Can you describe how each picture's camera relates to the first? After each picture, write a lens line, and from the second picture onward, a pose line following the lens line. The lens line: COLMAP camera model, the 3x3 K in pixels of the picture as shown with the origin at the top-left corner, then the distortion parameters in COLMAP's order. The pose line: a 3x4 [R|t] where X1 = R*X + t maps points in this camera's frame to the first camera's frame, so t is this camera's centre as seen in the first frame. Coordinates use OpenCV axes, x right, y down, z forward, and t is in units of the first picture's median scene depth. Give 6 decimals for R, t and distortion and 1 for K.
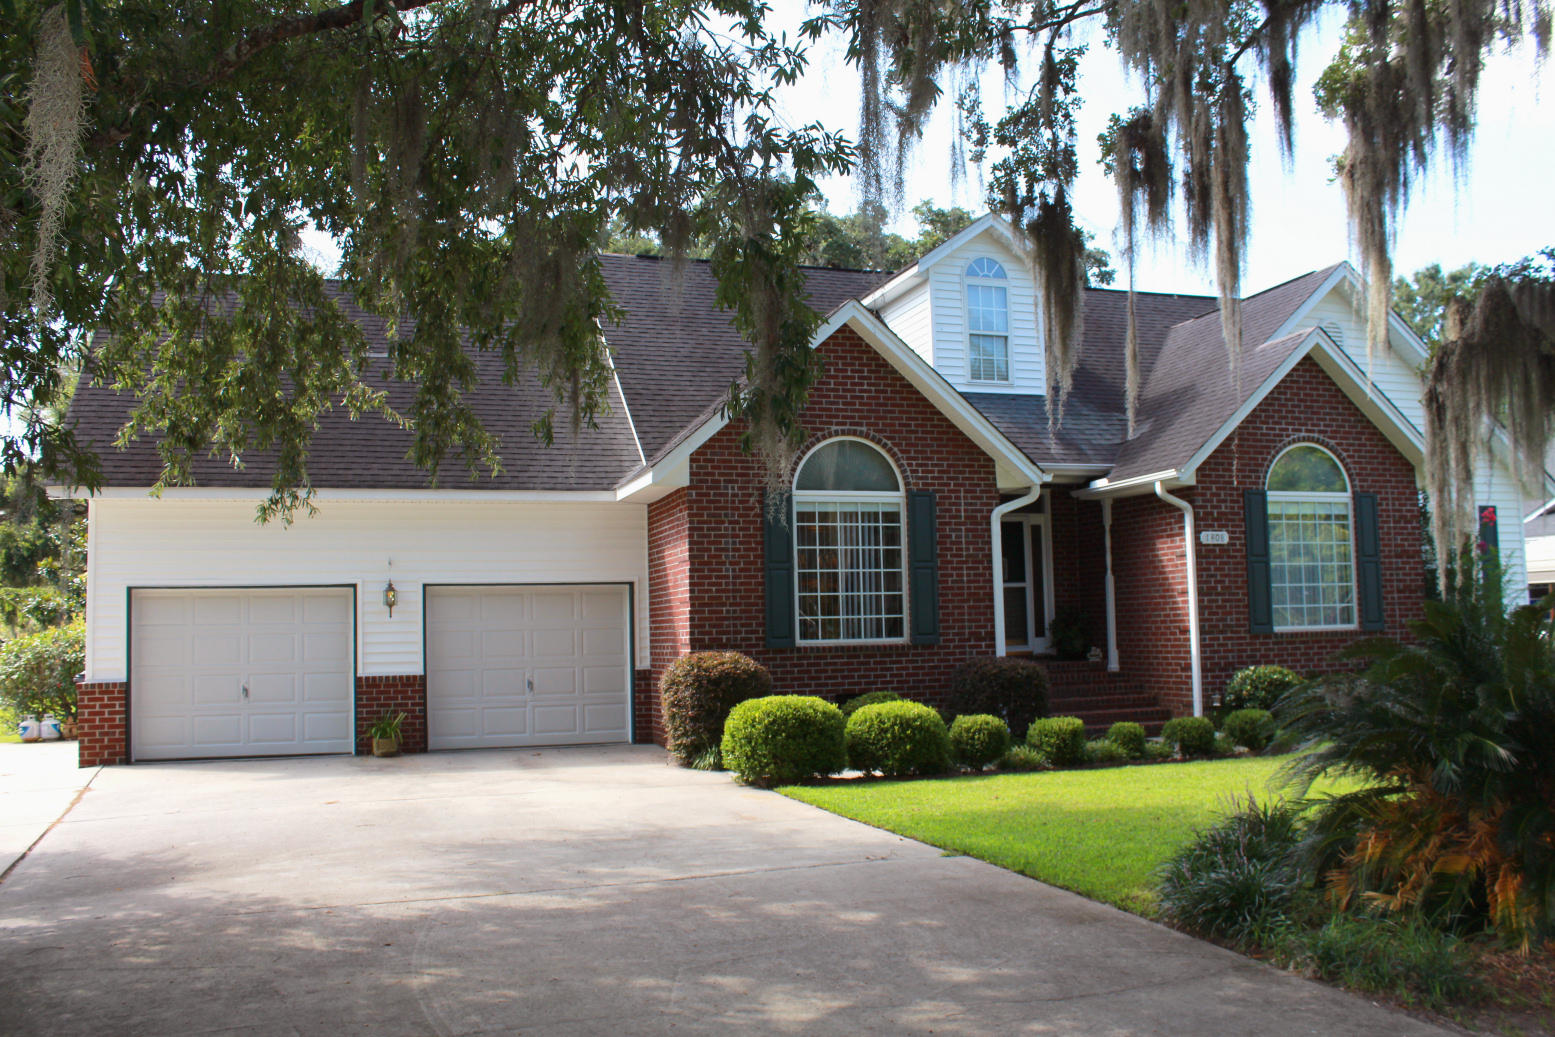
lens RADIAL K [[1315.6, 0, 776.9], [0, 1315.6, 535.2], [0, 0, 1]] dist [-0.104043, -0.001699]
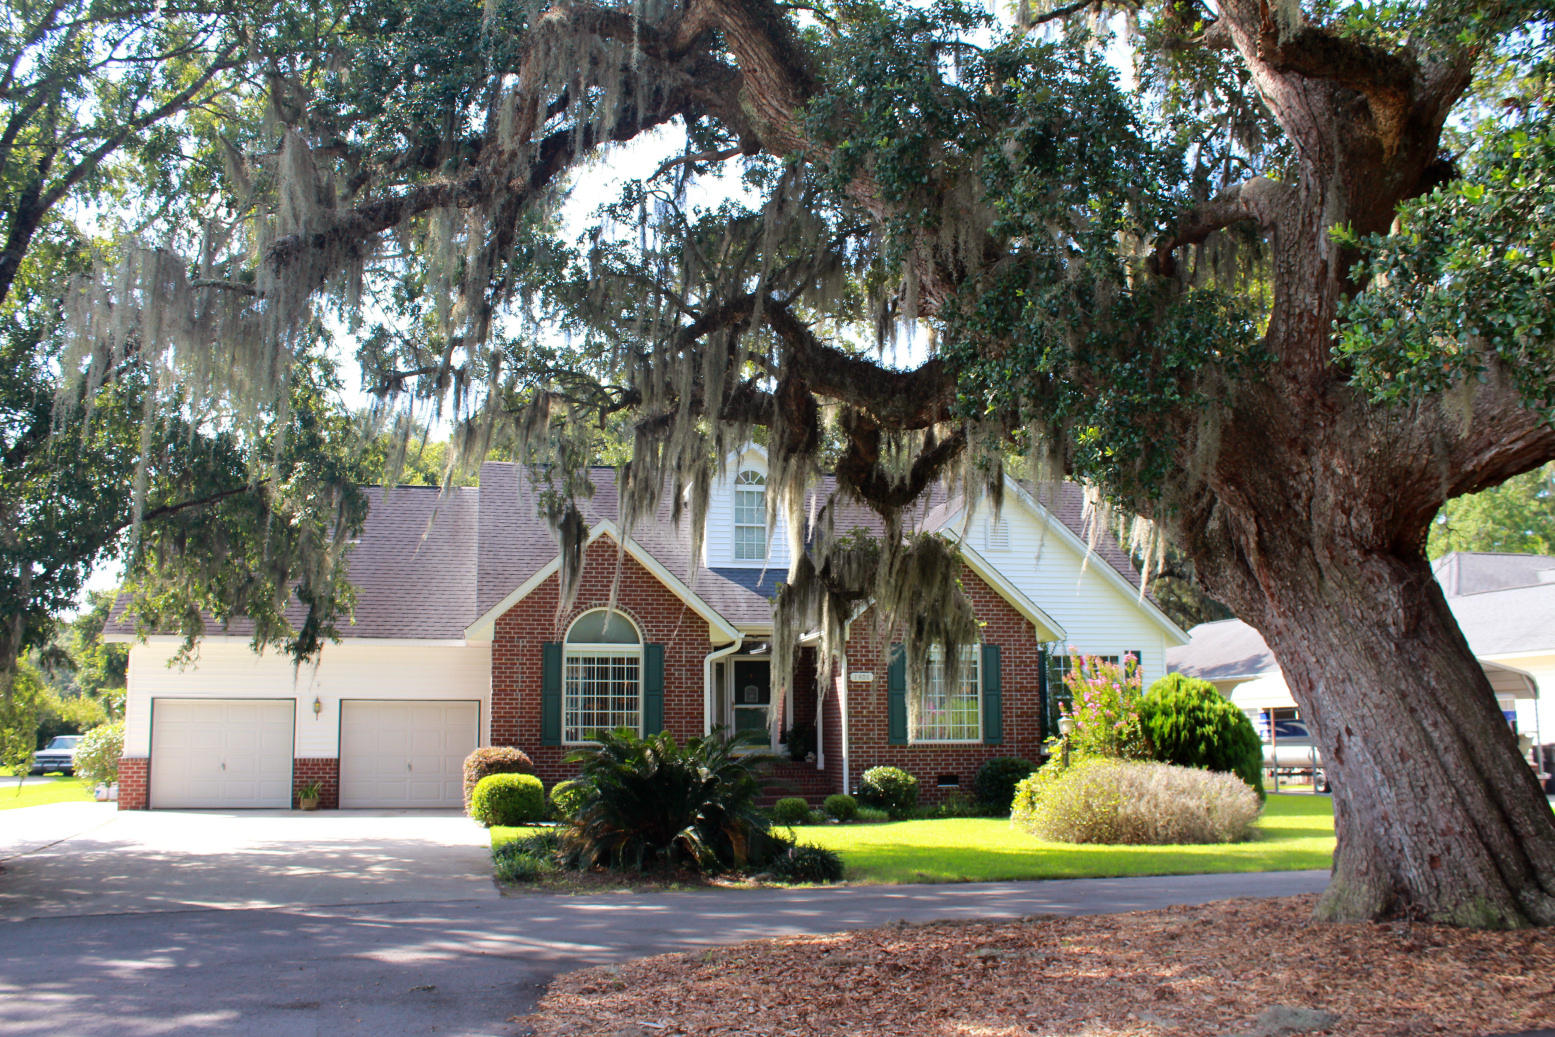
lens RADIAL K [[1381.7, 0, 778.4], [0, 1381.7, 514.4], [0, 0, 1]] dist [-0.078208, 0.011854]
pose [[0.993254, 0.001200, -0.115956, 0.433583], [-0.011071, 0.996361, -0.084515, -0.049160], [0.115433, 0.085229, 0.989652, -0.564391]]
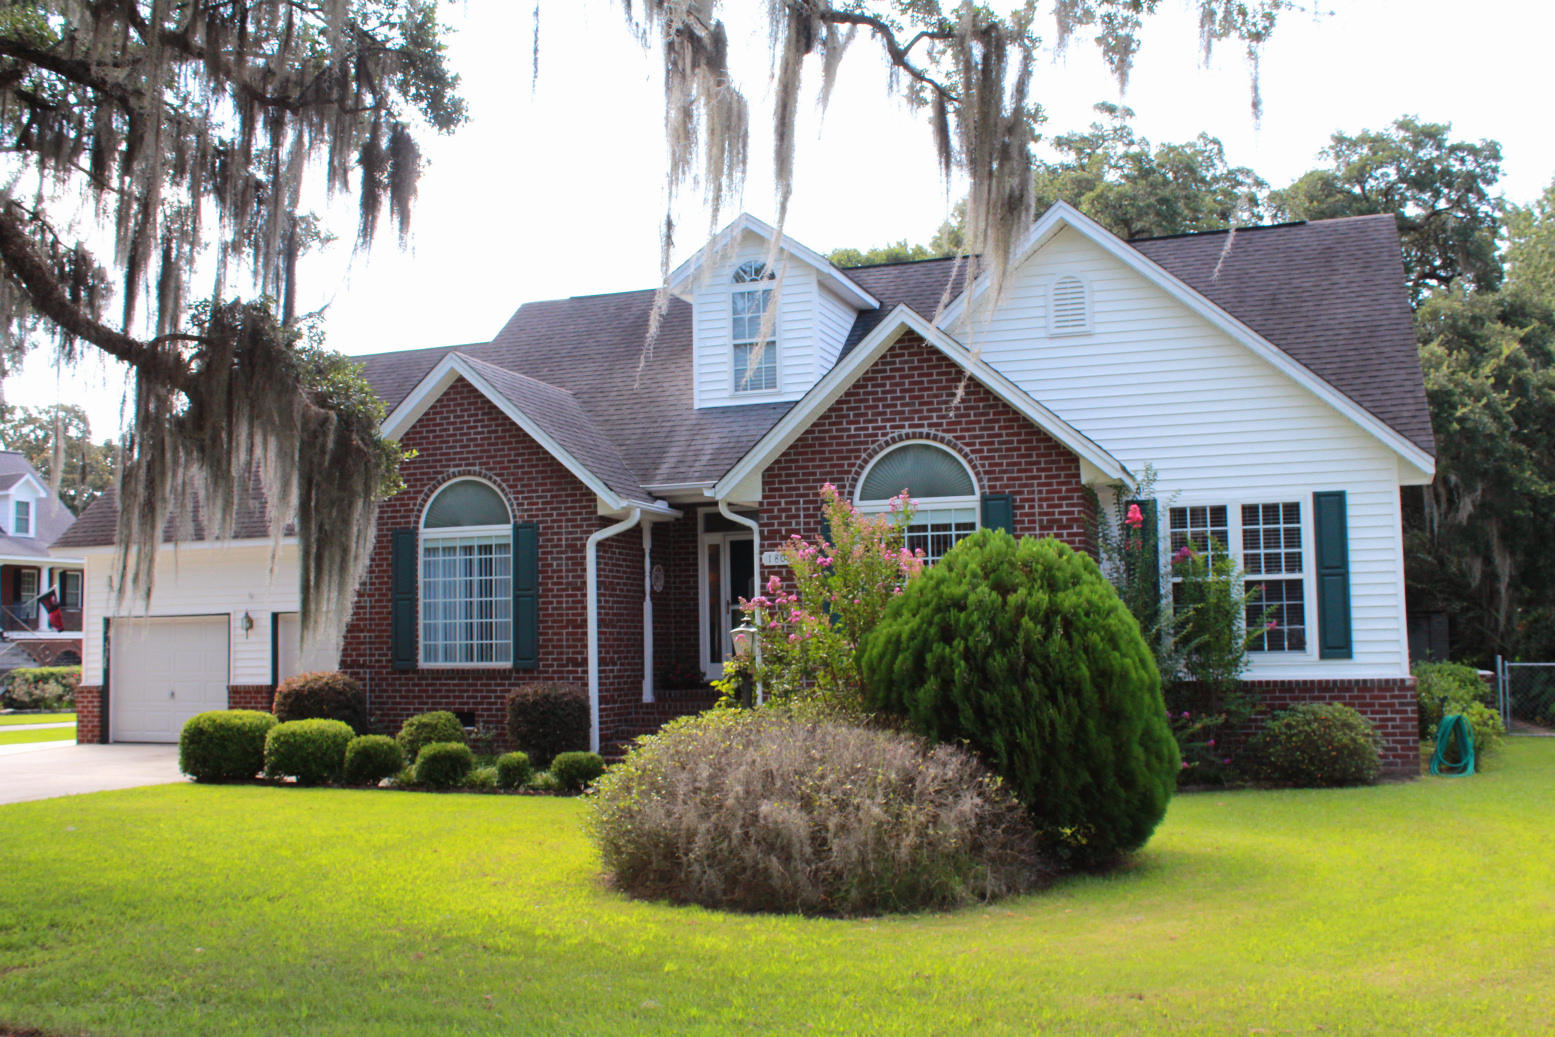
lens RADIAL K [[1485.4, 0, 776.2], [0, 1485.4, 516.3], [0, 0, 1]] dist [-0.037850, 0.000000]
pose [[0.770979, -0.044191, -0.635325, 1.016204], [0.040478, 0.998973, -0.020364, -0.006438], [0.635572, -0.010017, 0.771976, 0.209585]]
